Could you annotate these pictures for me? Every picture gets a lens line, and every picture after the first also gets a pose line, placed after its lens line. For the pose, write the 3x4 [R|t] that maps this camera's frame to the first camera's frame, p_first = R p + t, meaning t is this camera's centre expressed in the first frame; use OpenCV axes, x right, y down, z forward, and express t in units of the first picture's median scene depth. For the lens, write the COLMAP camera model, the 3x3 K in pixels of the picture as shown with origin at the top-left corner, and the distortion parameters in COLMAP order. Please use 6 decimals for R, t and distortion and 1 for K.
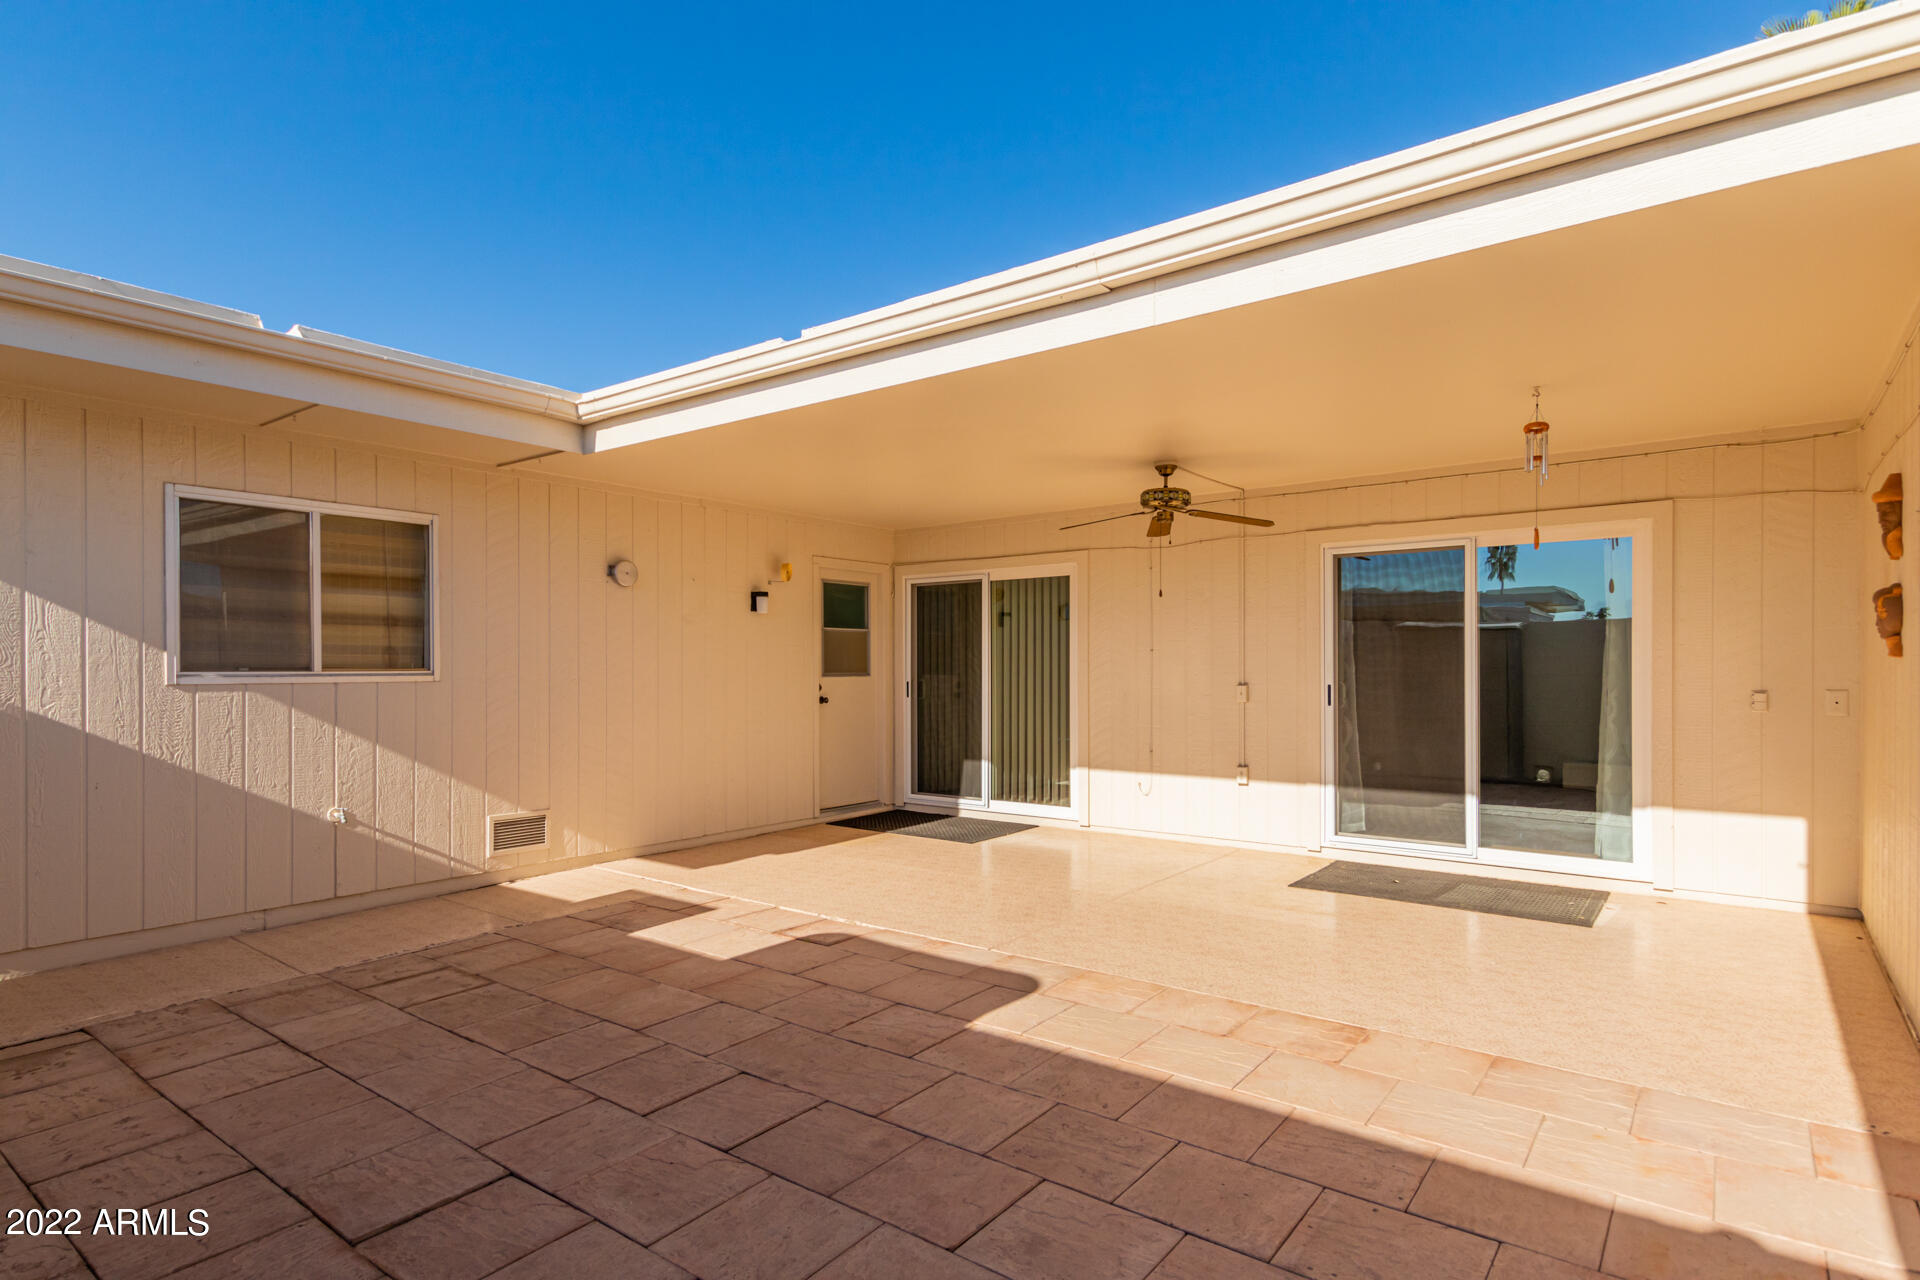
lens RADIAL K [[997.0, 0, 956.7], [0, 997.0, 652.9], [0, 0, 1]] dist [0.054410, -0.038980]
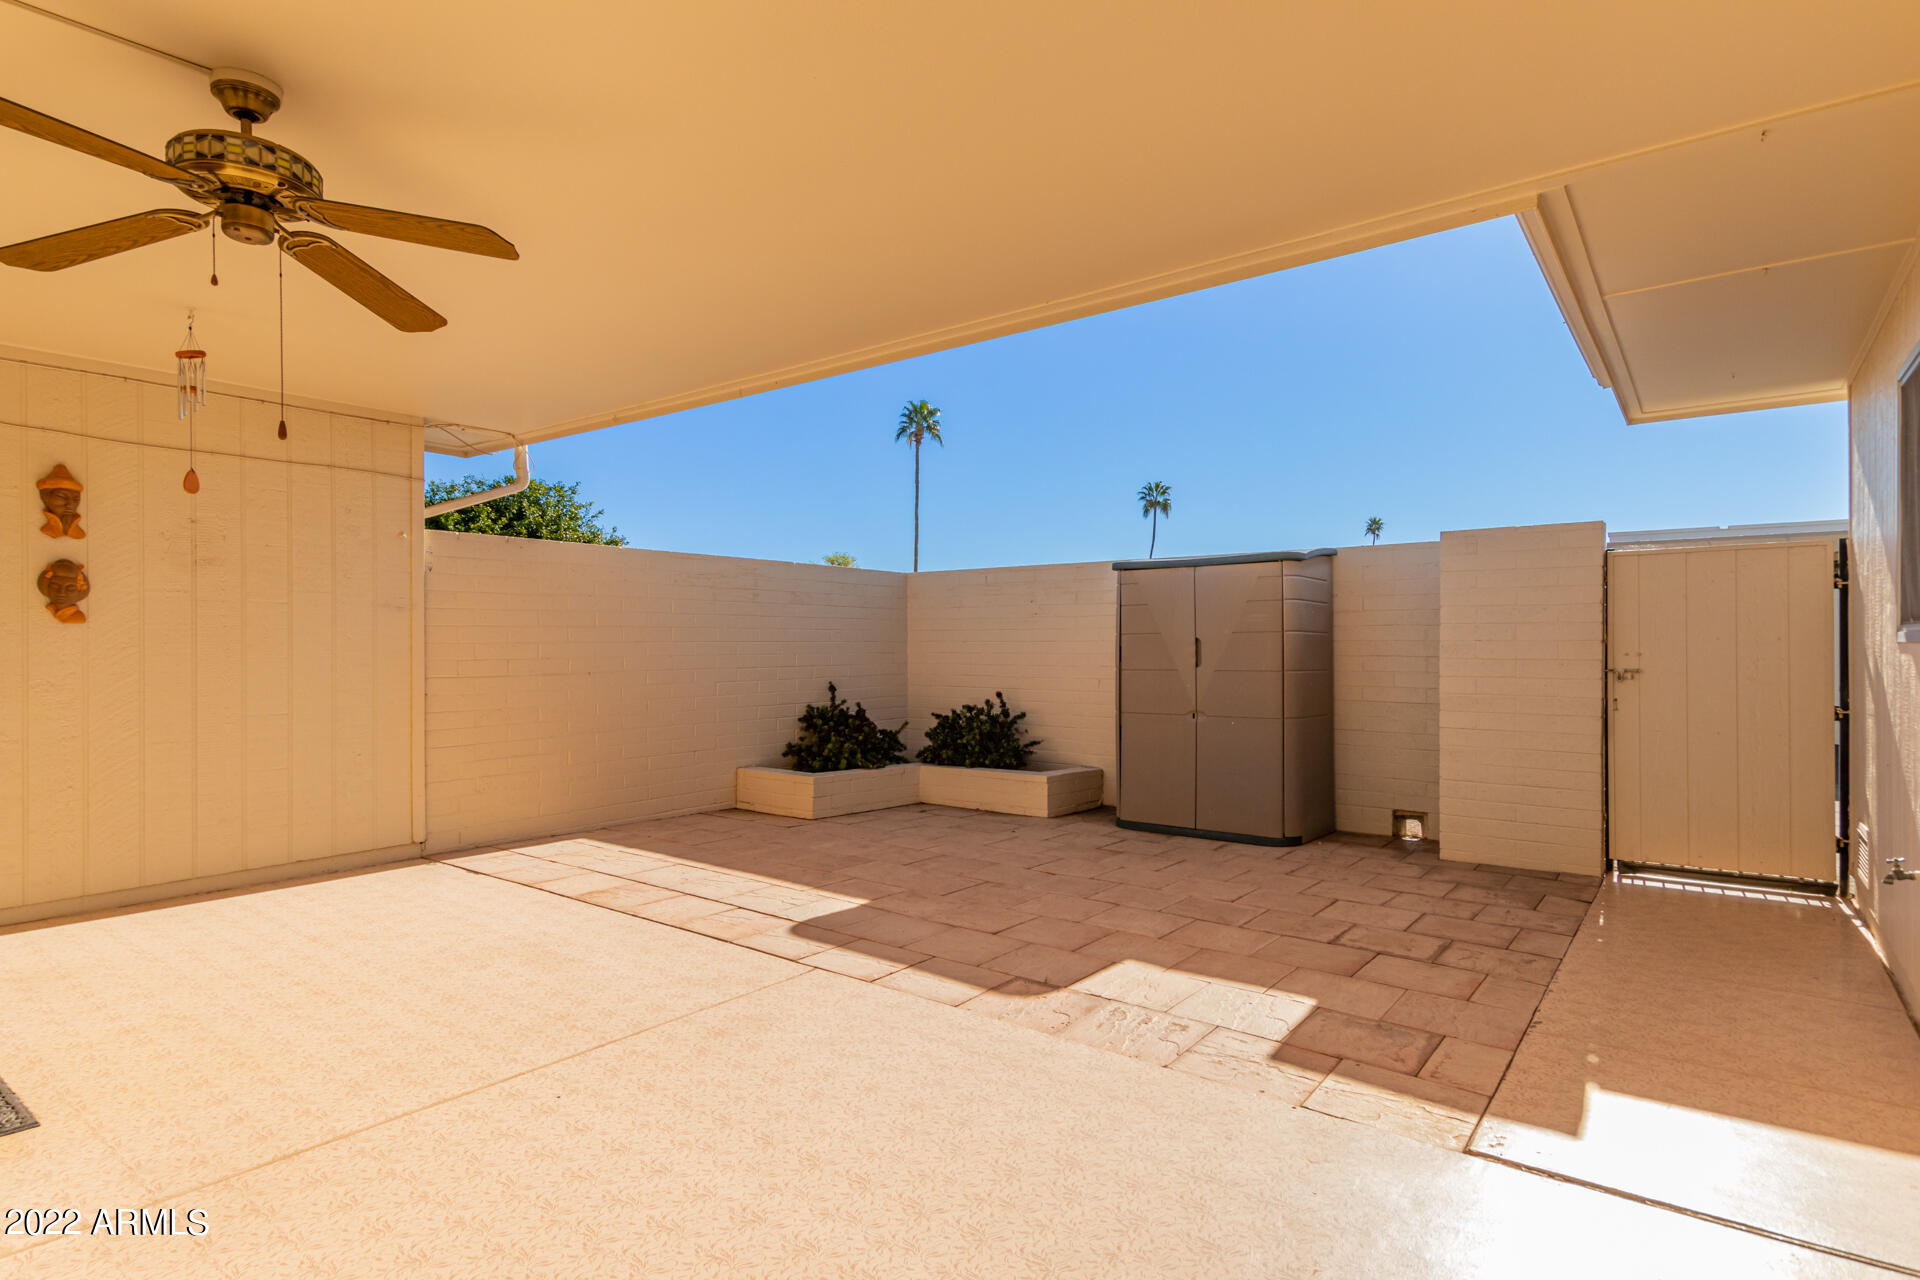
lens RADIAL K [[997.0, 0, 956.7], [0, 997.0, 652.9], [0, 0, 1]] dist [0.054410, -0.038980]
pose [[-0.999985, 0.005048, -0.002348, -0.088328], [0.005071, 0.999940, -0.009701, 0.049065], [0.002299, -0.009712, -0.999950, 1.978513]]
